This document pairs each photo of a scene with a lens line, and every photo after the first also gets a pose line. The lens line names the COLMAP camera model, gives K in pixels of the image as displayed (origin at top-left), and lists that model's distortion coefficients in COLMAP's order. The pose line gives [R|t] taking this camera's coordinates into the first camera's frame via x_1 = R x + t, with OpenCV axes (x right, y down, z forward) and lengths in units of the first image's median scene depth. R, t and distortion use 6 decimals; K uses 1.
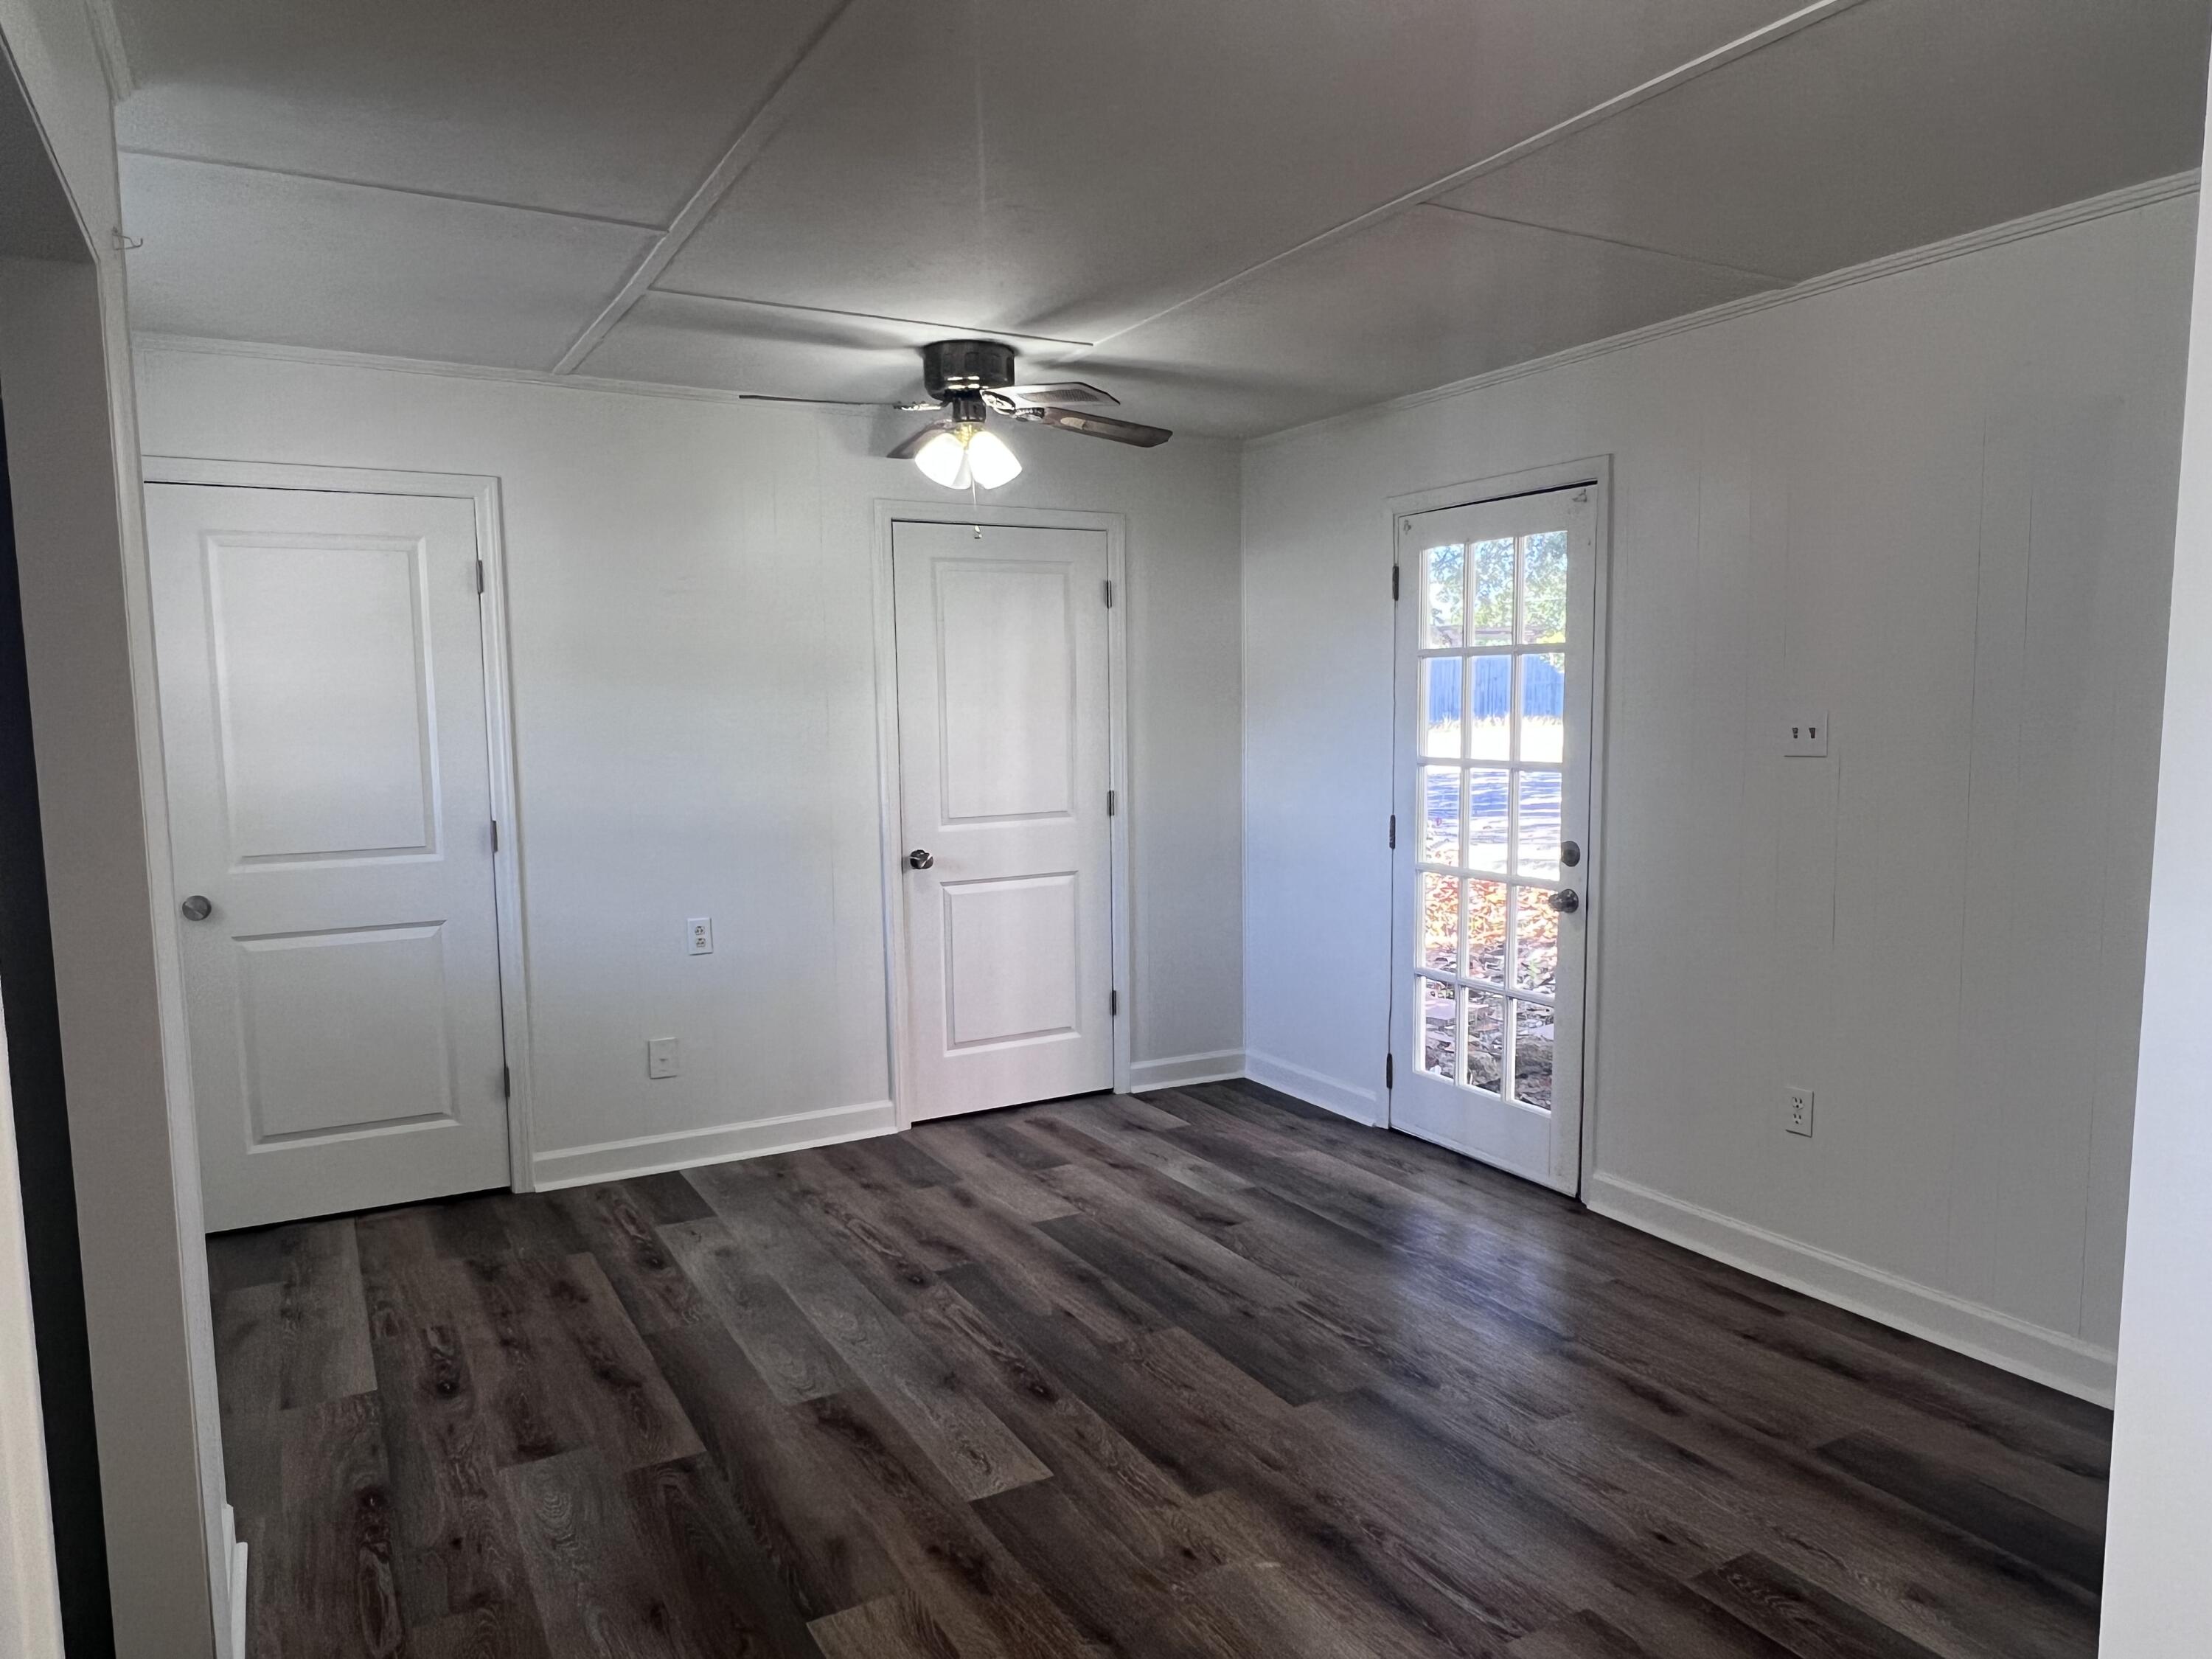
lens RADIAL K [[1429.2, 0, 1111.5], [0, 1429.2, 833.7], [0, 0, 1]] dist [0.002125, 0.001333]
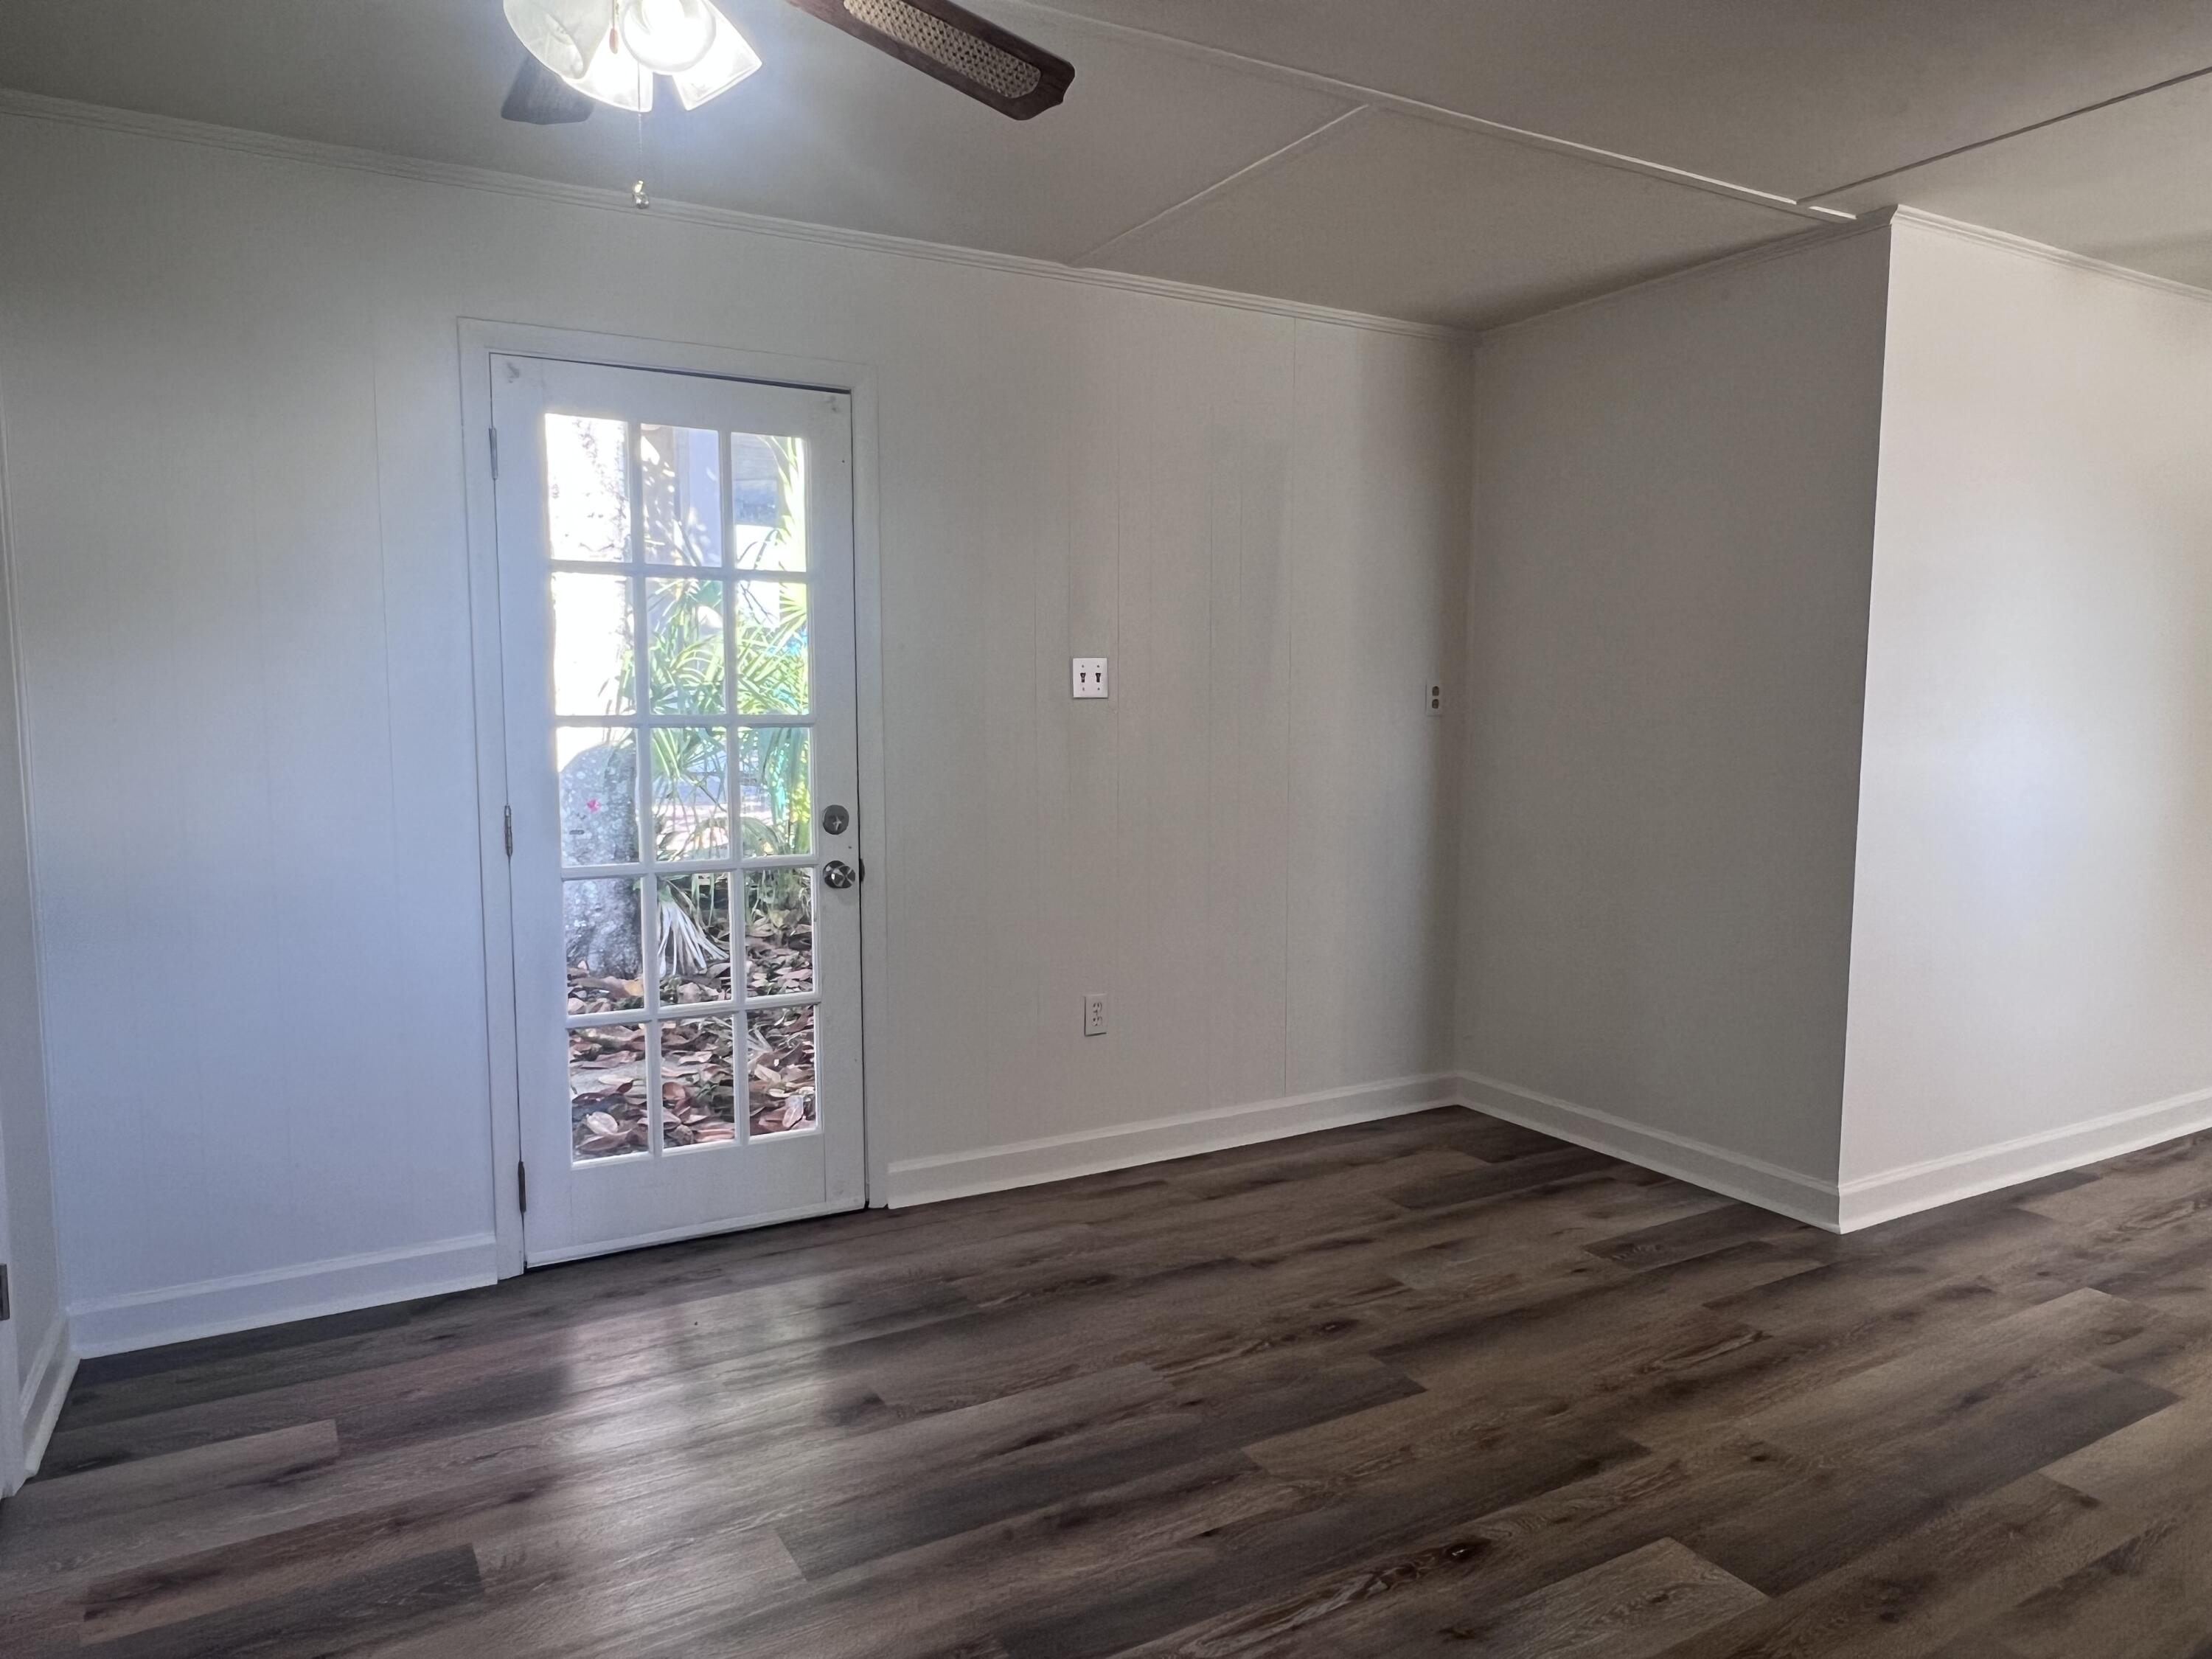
lens RADIAL K [[1429.2, 0, 1114.5], [0, 1429.2, 834.5], [0, 0, 1]] dist [0.002125, 0.001333]
pose [[0.004982, -0.086591, 0.996231, -0.633637], [0.088692, 0.992356, 0.085811, -0.042284], [-0.996047, 0.087931, 0.012624, 0.968391]]
